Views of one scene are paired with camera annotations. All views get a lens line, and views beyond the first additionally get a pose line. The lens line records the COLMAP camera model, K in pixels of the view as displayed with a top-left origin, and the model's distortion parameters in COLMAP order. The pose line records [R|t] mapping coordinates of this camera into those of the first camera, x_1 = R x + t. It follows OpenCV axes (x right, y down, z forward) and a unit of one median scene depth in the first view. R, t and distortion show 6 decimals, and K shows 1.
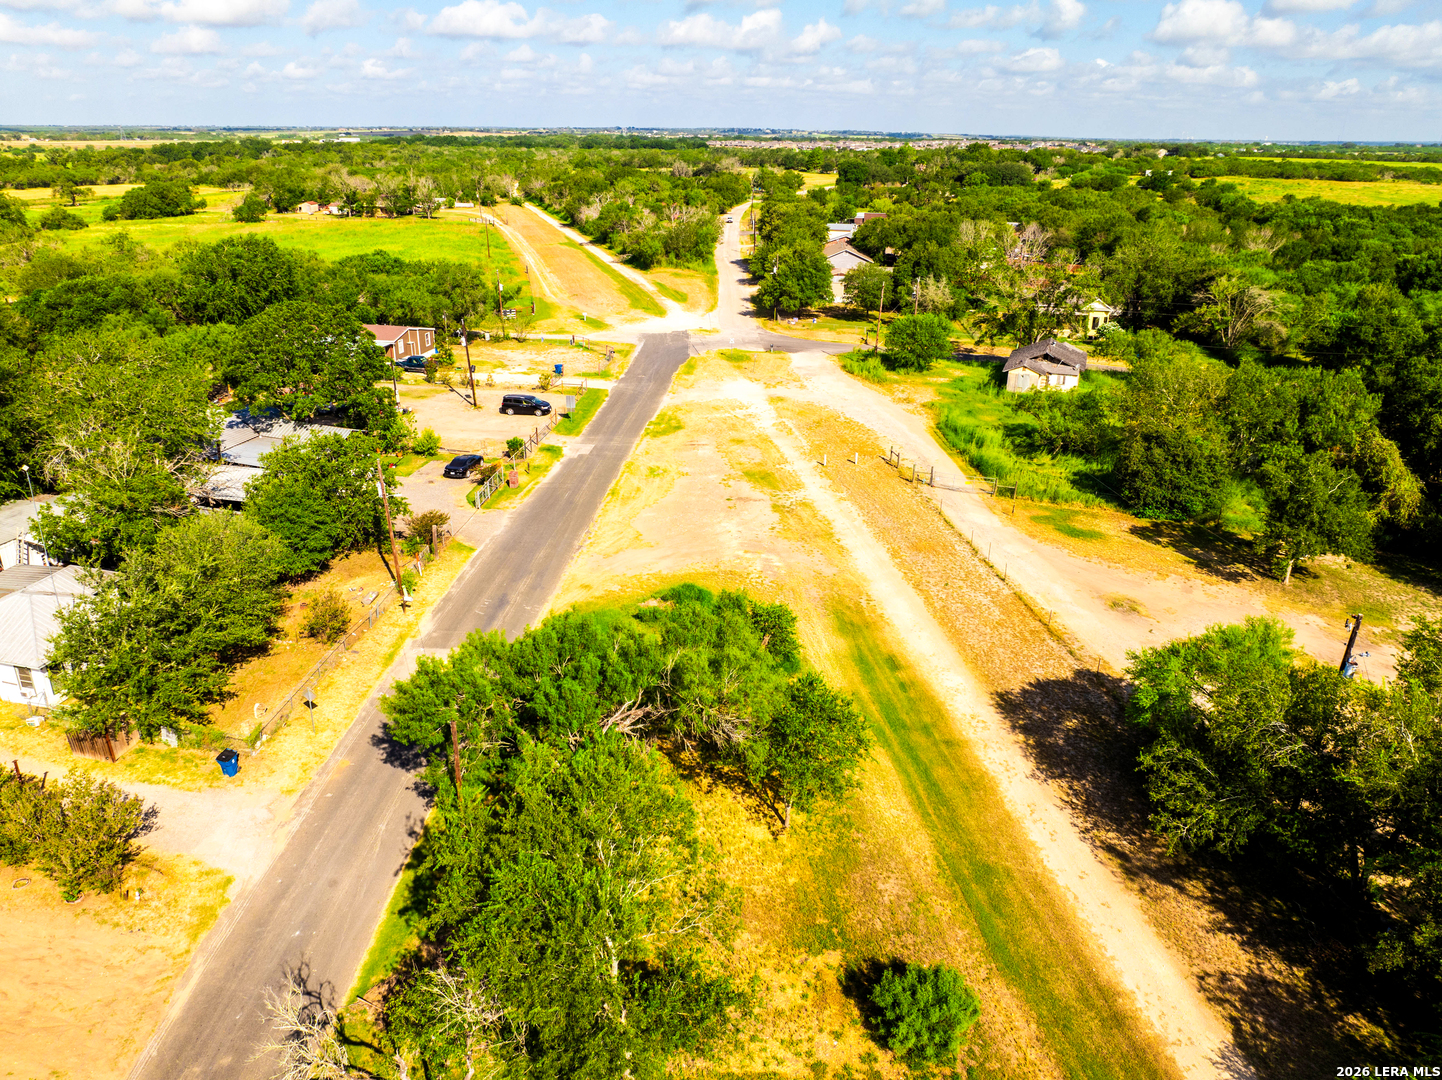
lens RADIAL K [[1017.1, 0, 717.7], [0, 1017.1, 538.7], [0, 0, 1]] dist [-0.049922, 0.023408]
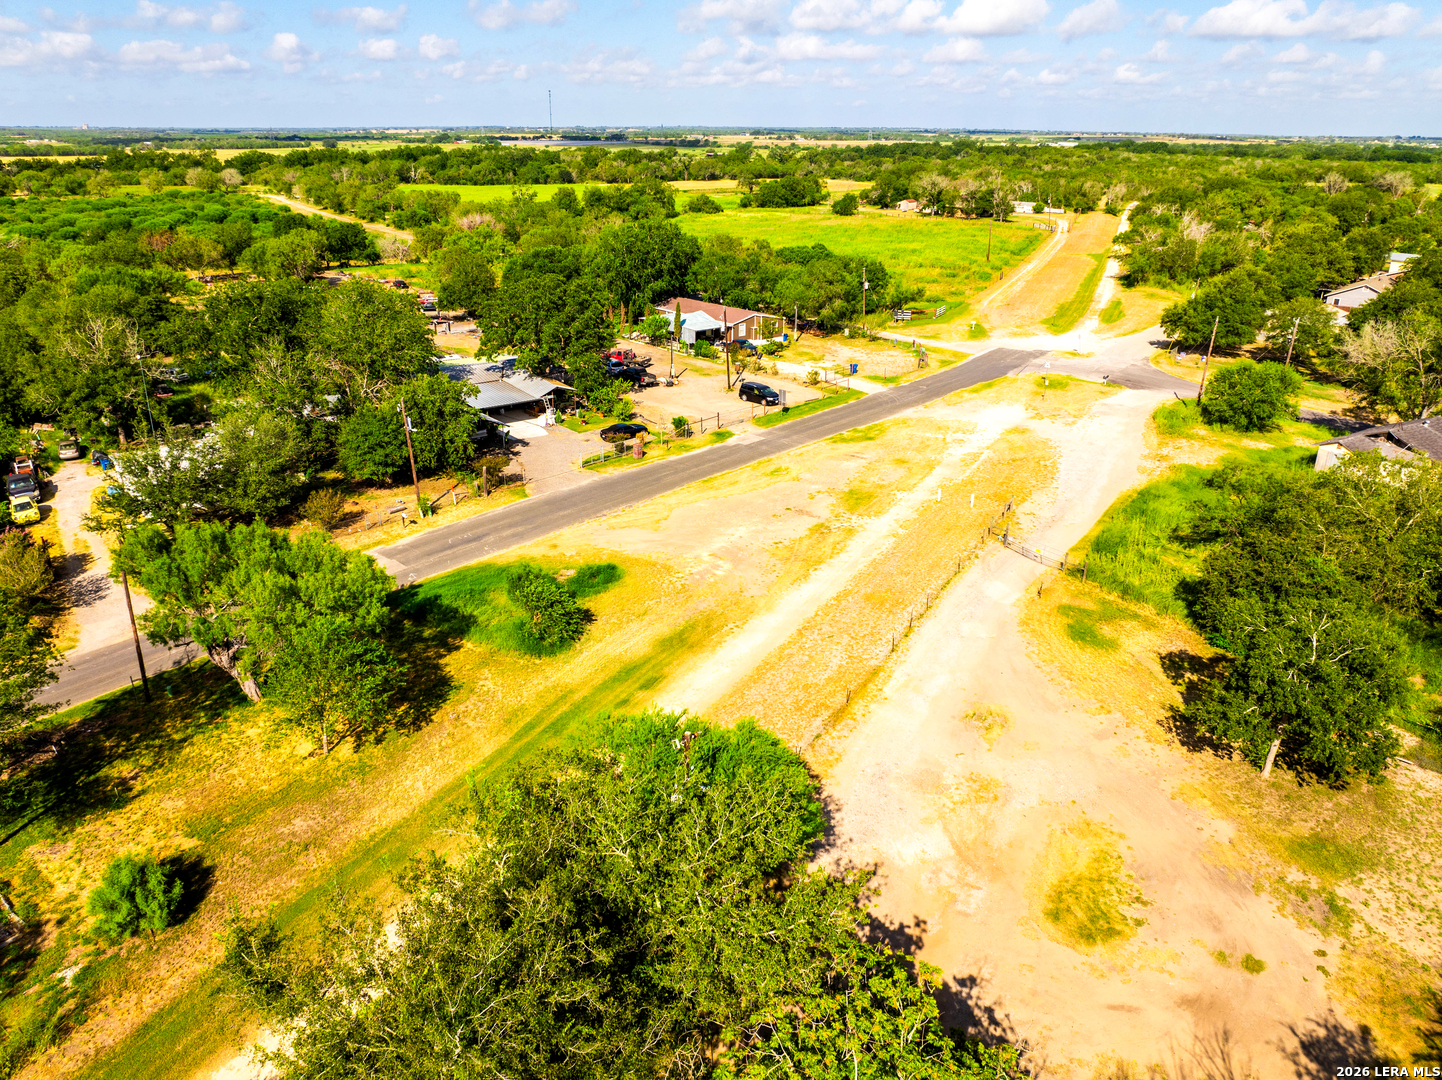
lens RADIAL K [[1015.3, 0, 717.7], [0, 1015.3, 531.6], [0, 0, 1]] dist [-0.044378, 0.009647]
pose [[0.787007, 0.220878, -0.576050, 0.156725], [-0.226433, 0.971966, 0.063330, -0.019063], [0.573889, 0.080595, 0.814958, 0.051707]]
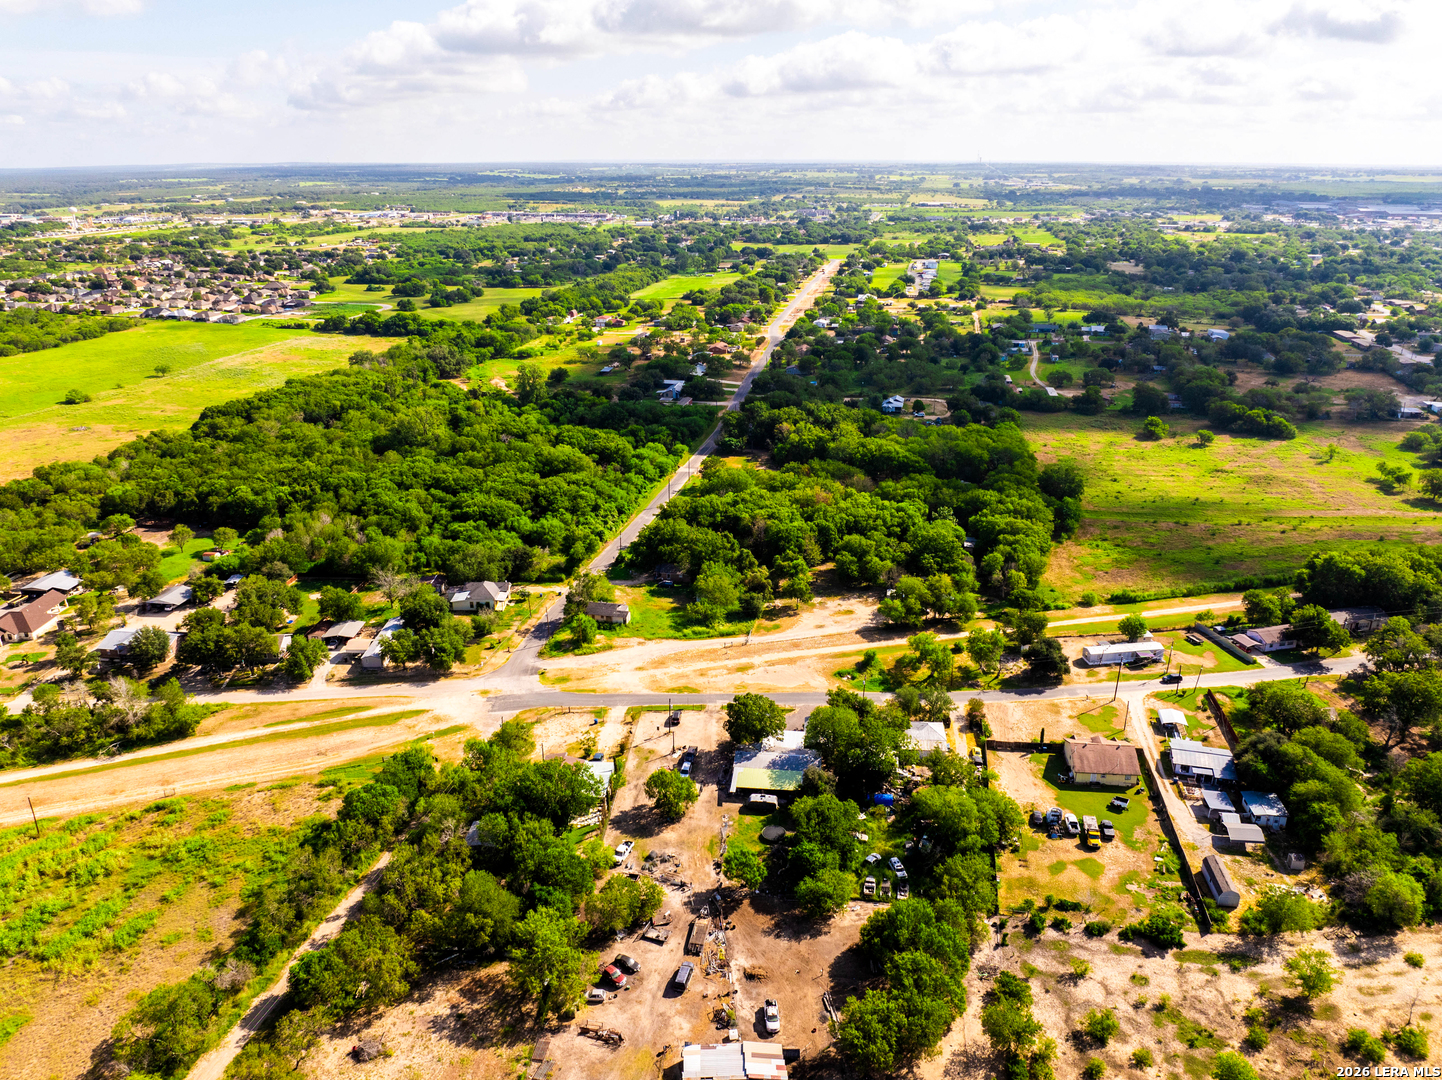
lens RADIAL K [[1032.1, 0, 714.3], [0, 1032.1, 540.3], [0, 0, 1]] dist [-0.036674, 0.010182]
pose [[-0.121554, -0.354701, 0.927045, -0.831568], [0.374298, 0.848640, 0.373780, -0.490621], [-0.919307, 0.392425, 0.029608, 0.269113]]
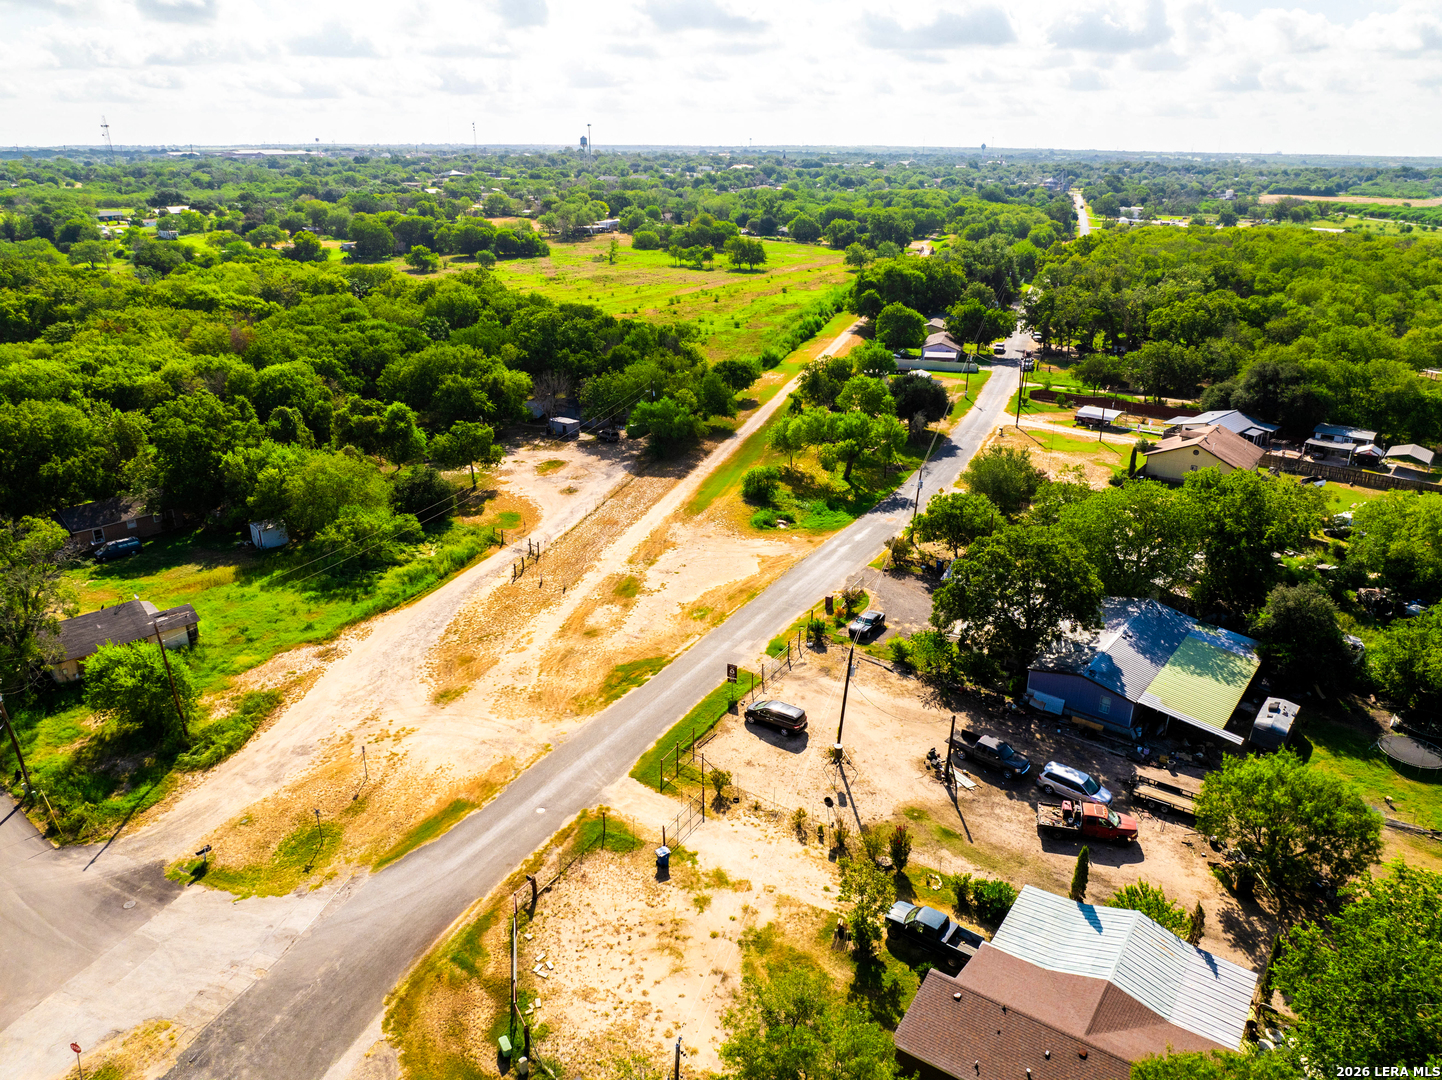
lens RADIAL K [[1015.3, 0, 717.7], [0, 1015.3, 531.6], [0, 0, 1]] dist [-0.044378, 0.009647]
pose [[-0.915519, -0.157282, 0.370253, -0.156173], [0.137030, 0.743423, 0.654633, -0.282168], [-0.378217, 0.650065, -0.659066, 0.546074]]
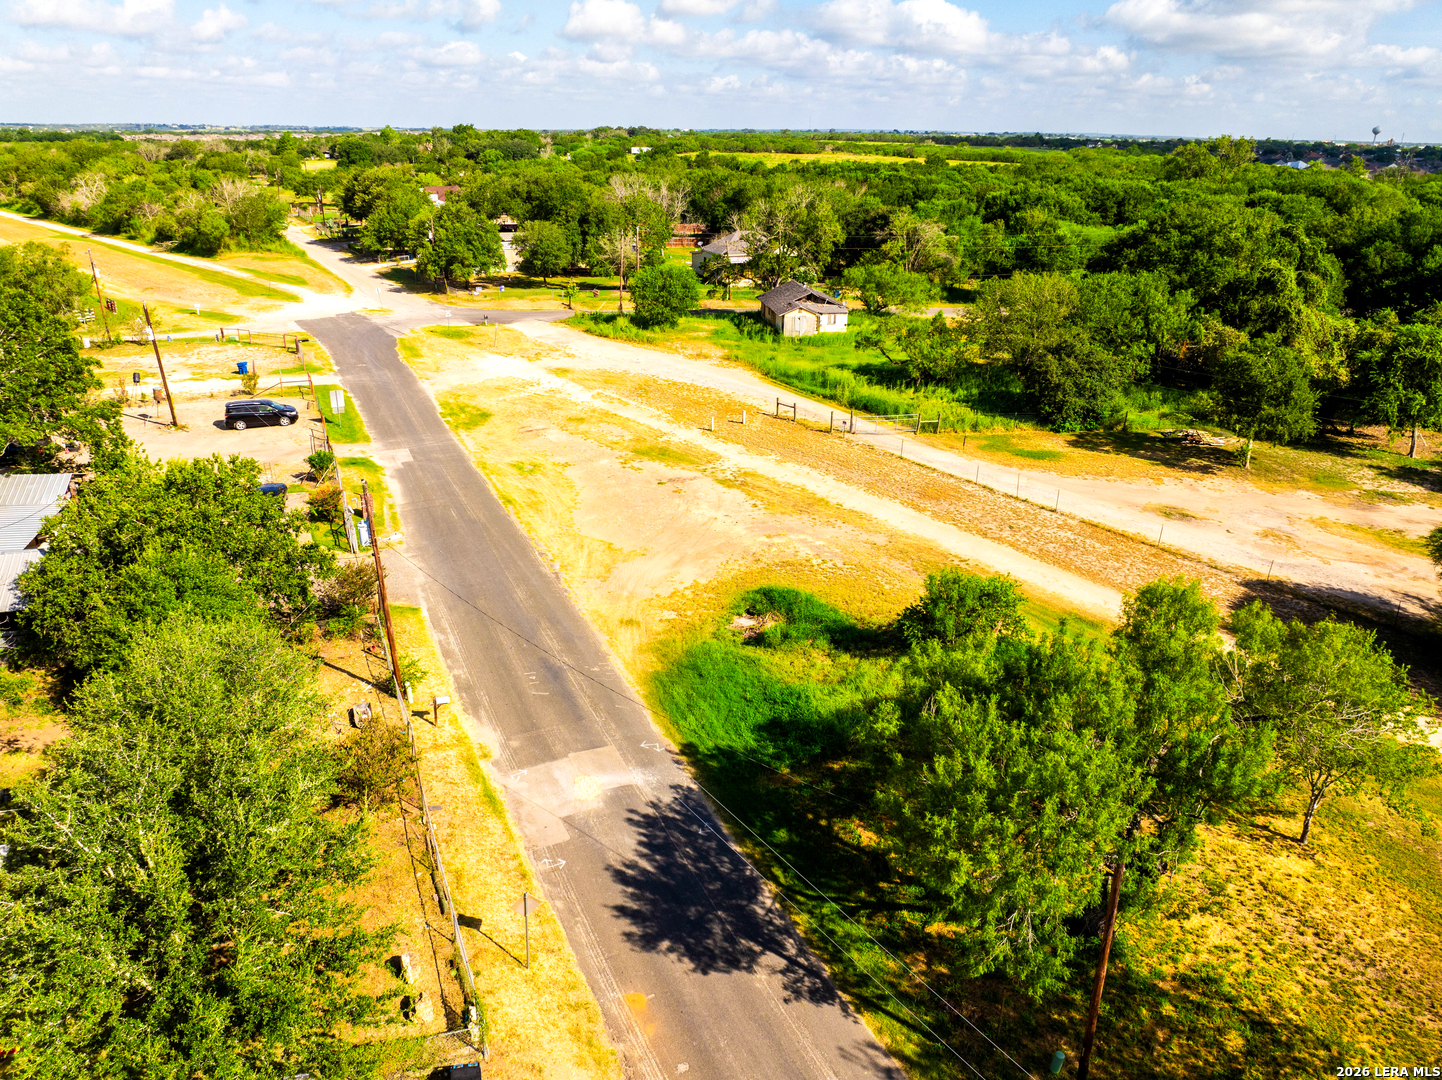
lens RADIAL K [[1015.3, 0, 717.7], [0, 1015.3, 531.6], [0, 0, 1]] dist [-0.044378, 0.009647]
pose [[0.869740, -0.181076, 0.459091, -0.095585], [0.181279, 0.982444, 0.044068, -0.008476], [-0.459011, 0.044896, 0.887296, 0.084717]]
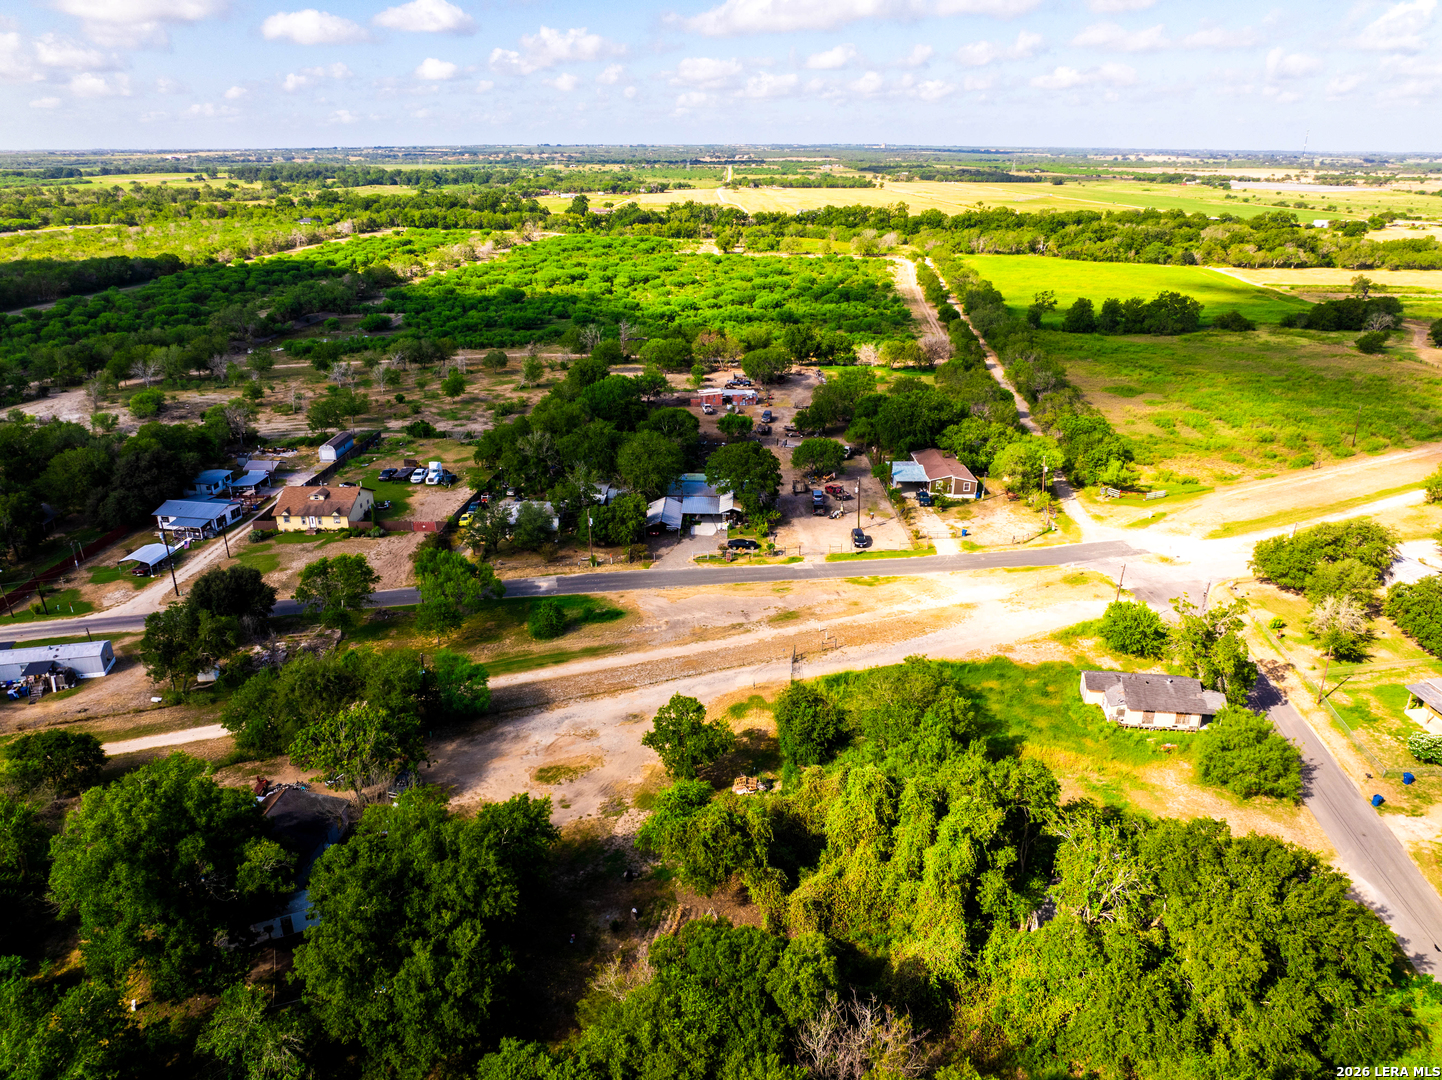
lens RADIAL K [[1015.3, 0, 717.7], [0, 1015.3, 531.6], [0, 0, 1]] dist [-0.044378, 0.009647]
pose [[0.212801, 0.339551, -0.916199, 0.468004], [-0.365661, 0.897214, 0.247585, -0.173889], [0.906095, 0.282332, 0.315089, 0.111485]]
